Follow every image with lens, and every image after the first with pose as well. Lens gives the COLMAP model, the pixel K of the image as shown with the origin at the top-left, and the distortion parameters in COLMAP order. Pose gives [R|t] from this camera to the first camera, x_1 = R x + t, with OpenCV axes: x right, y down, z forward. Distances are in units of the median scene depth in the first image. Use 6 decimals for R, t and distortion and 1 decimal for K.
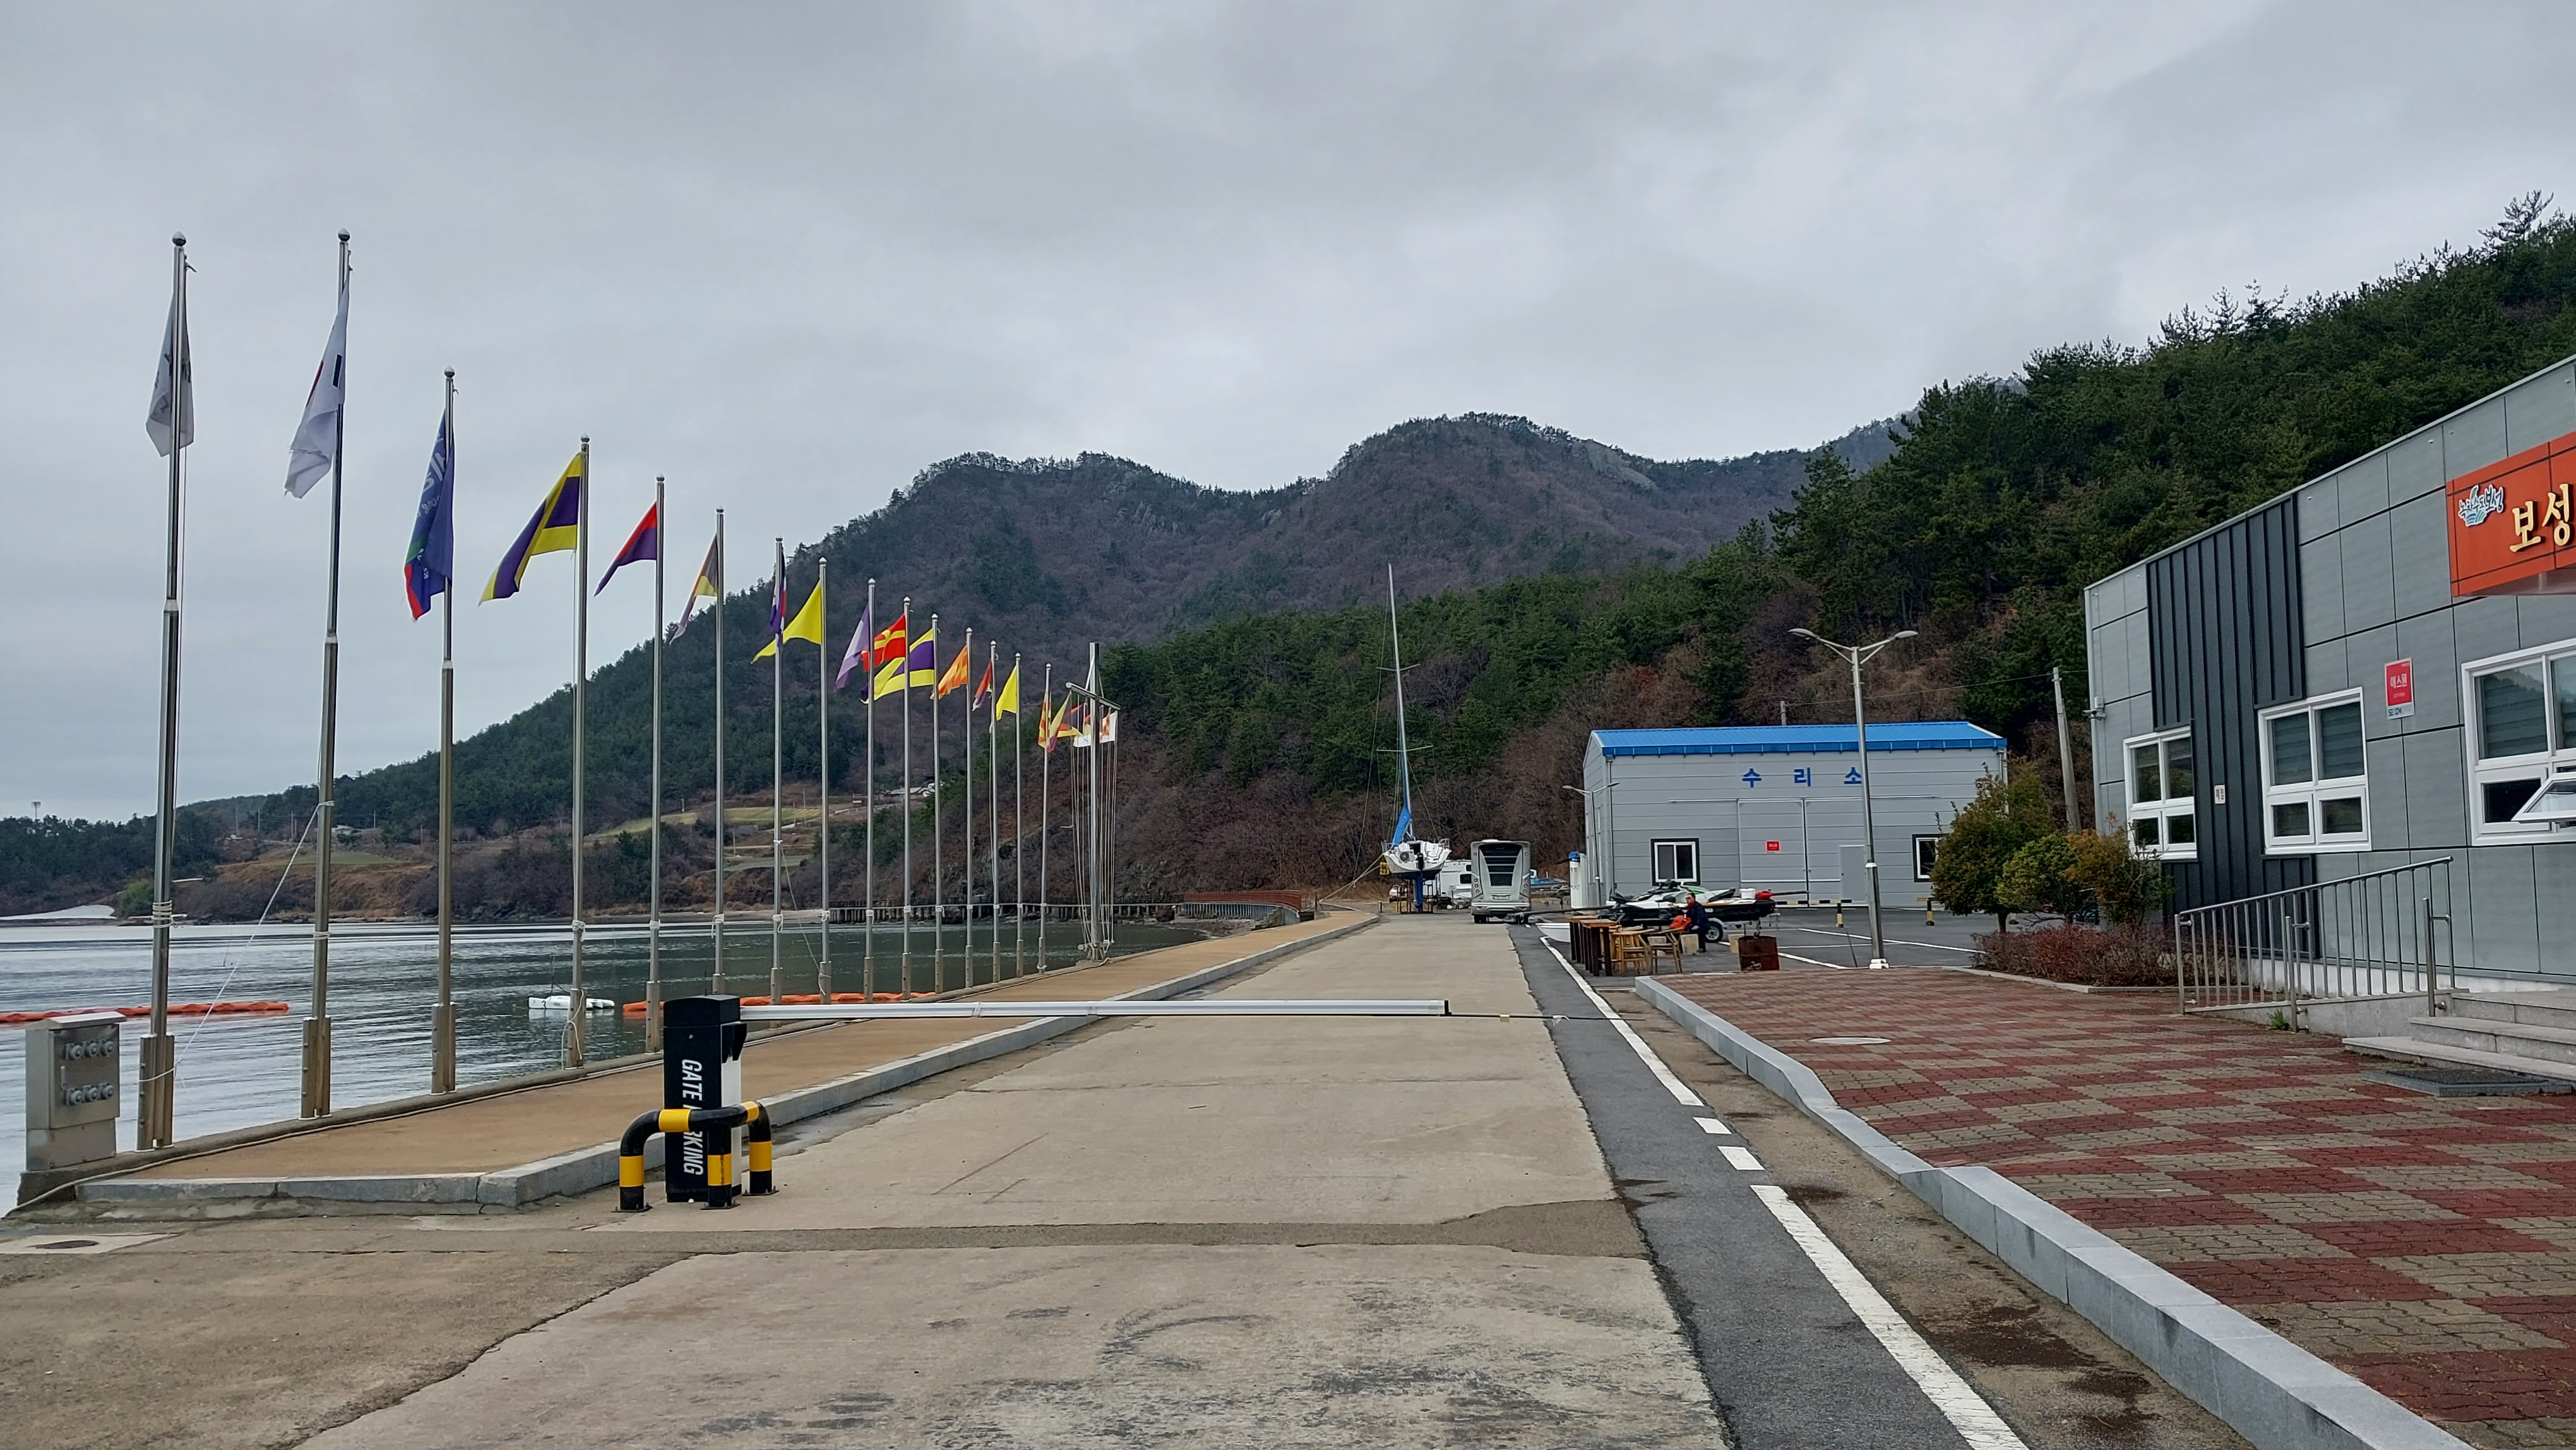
lens RADIAL K [[1936.7, 0, 1328.3], [0, 1936.7, 738.0], [0, 0, 1]] dist [-0.028271, 0.002397]
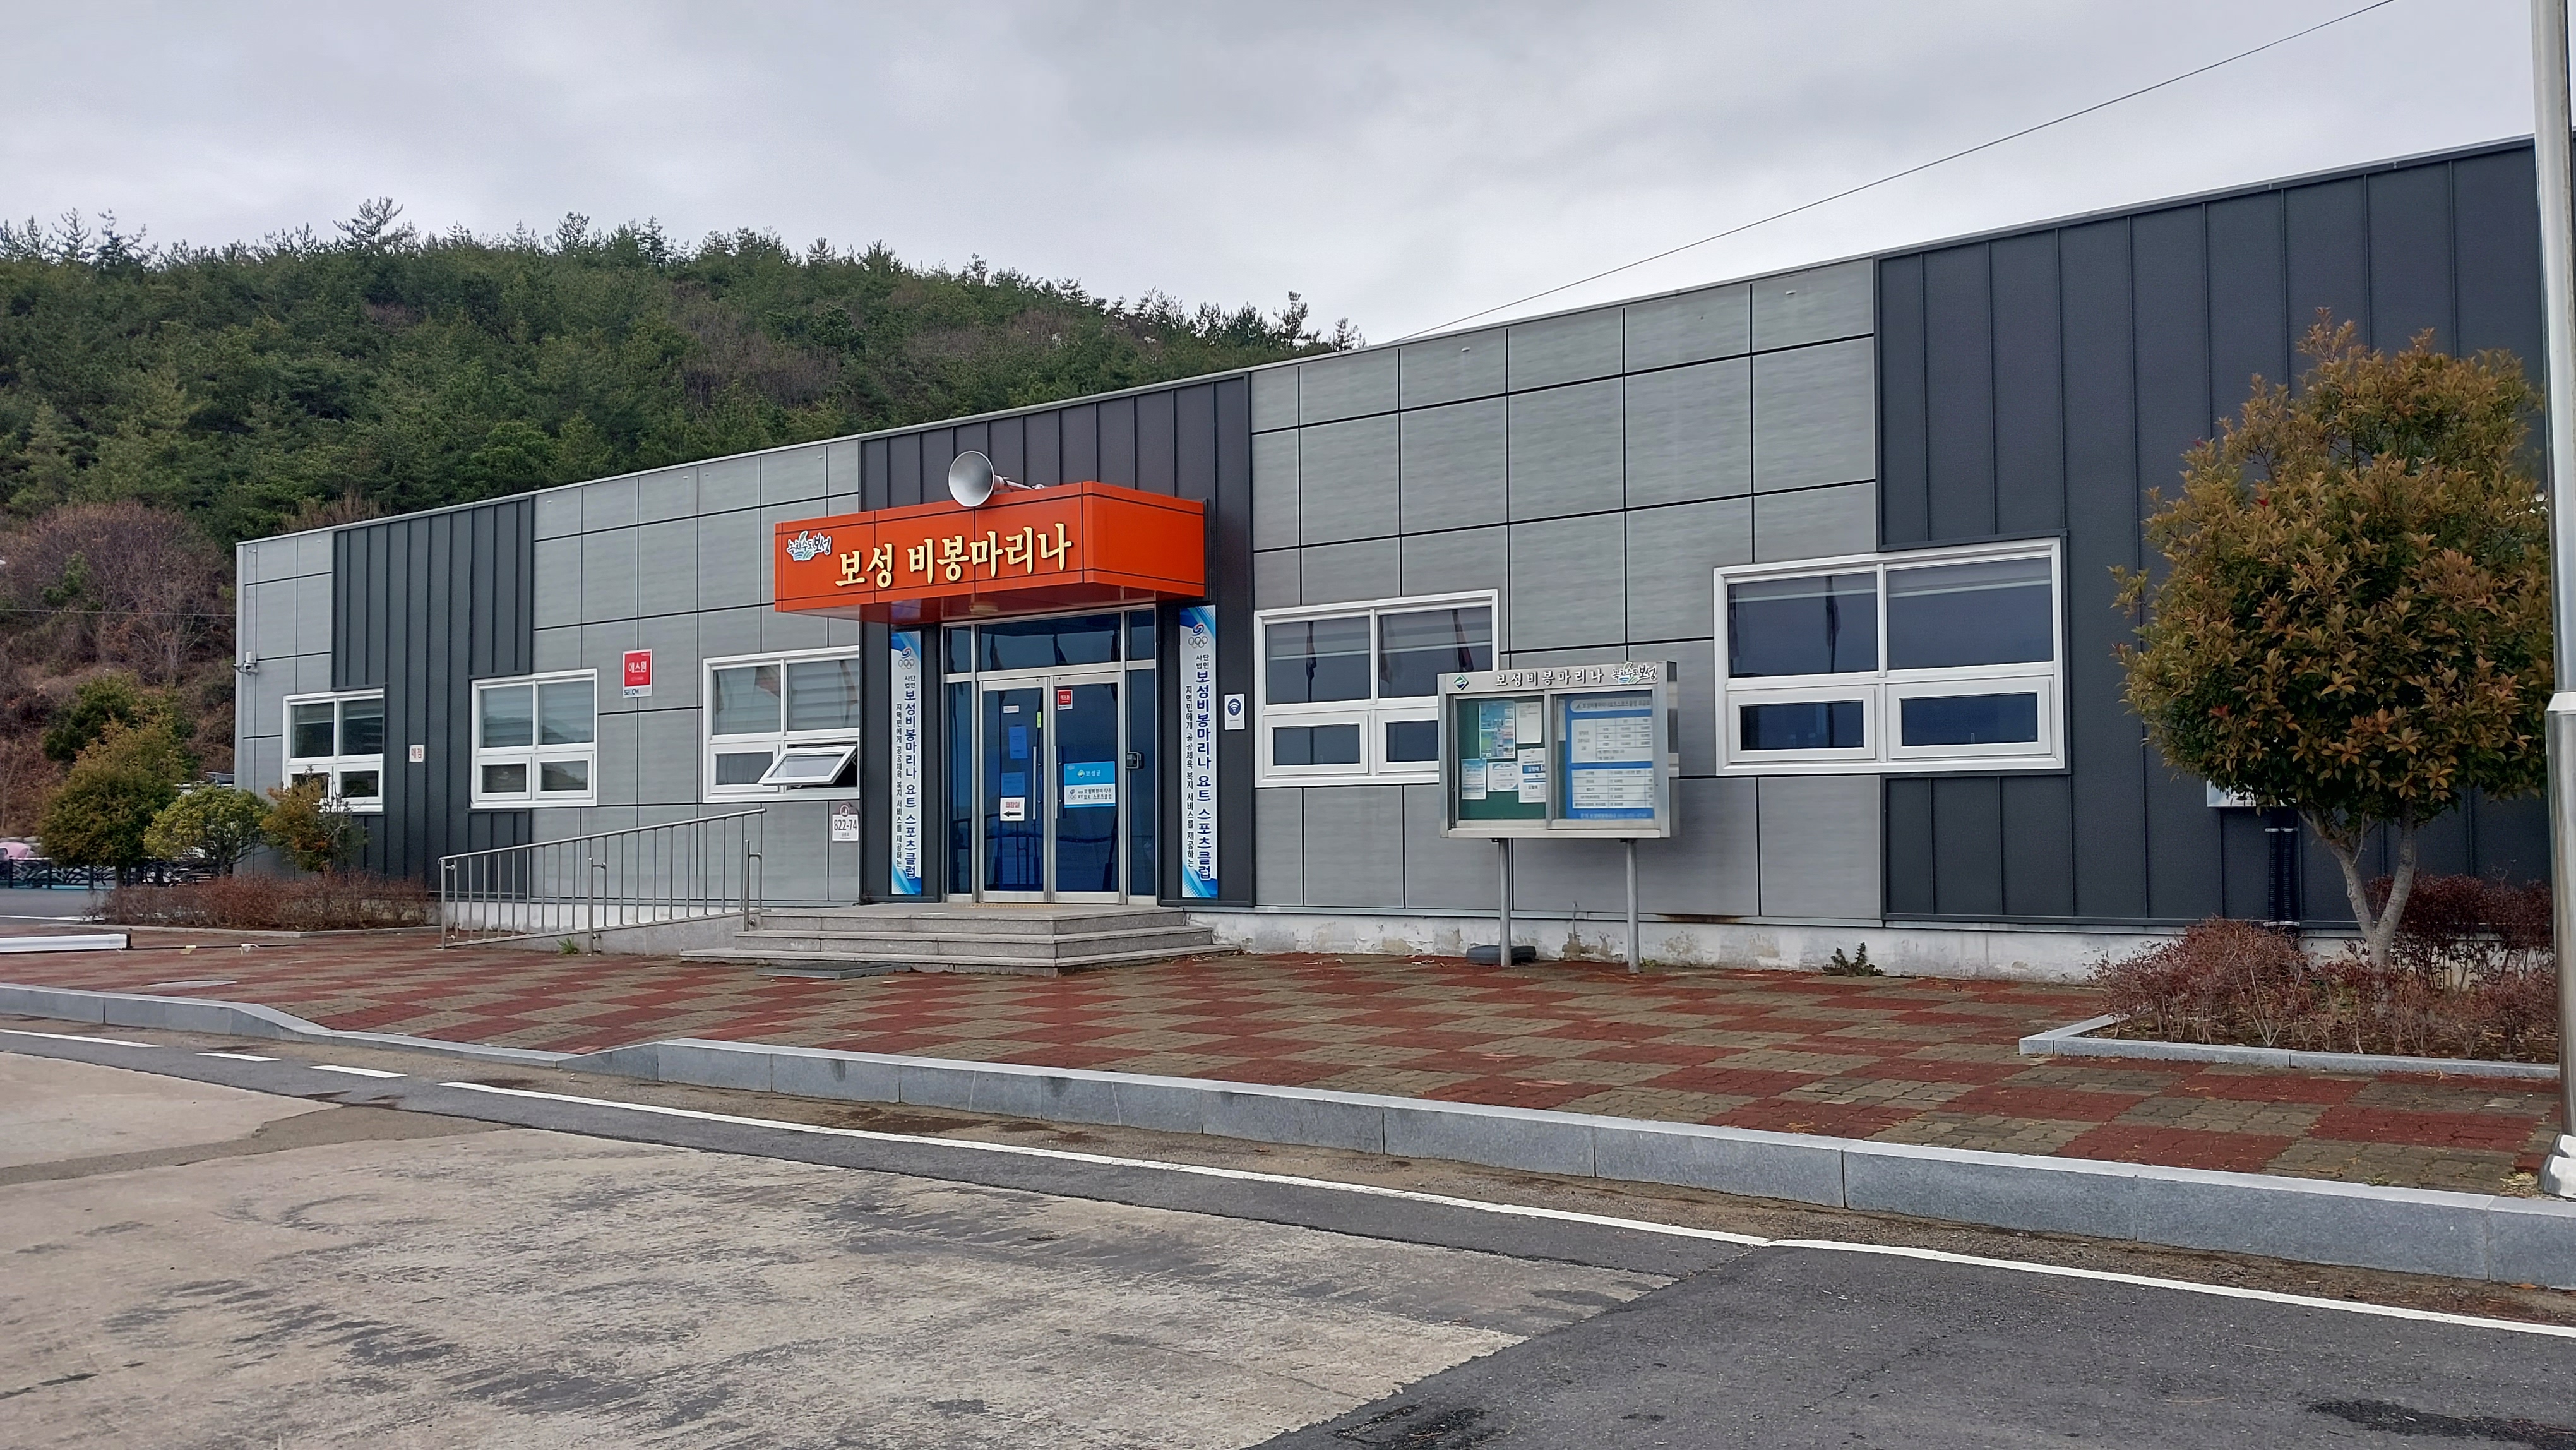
lens RADIAL K [[1936.7, 0, 1328.3], [0, 1936.7, 738.0], [0, 0, 1]] dist [-0.028271, 0.002397]
pose [[0.498294, 0.048304, 0.865662, -0.206989], [-0.063189, 0.997815, -0.019305, 0.008078], [-0.864703, -0.045081, 0.500257, 0.003780]]
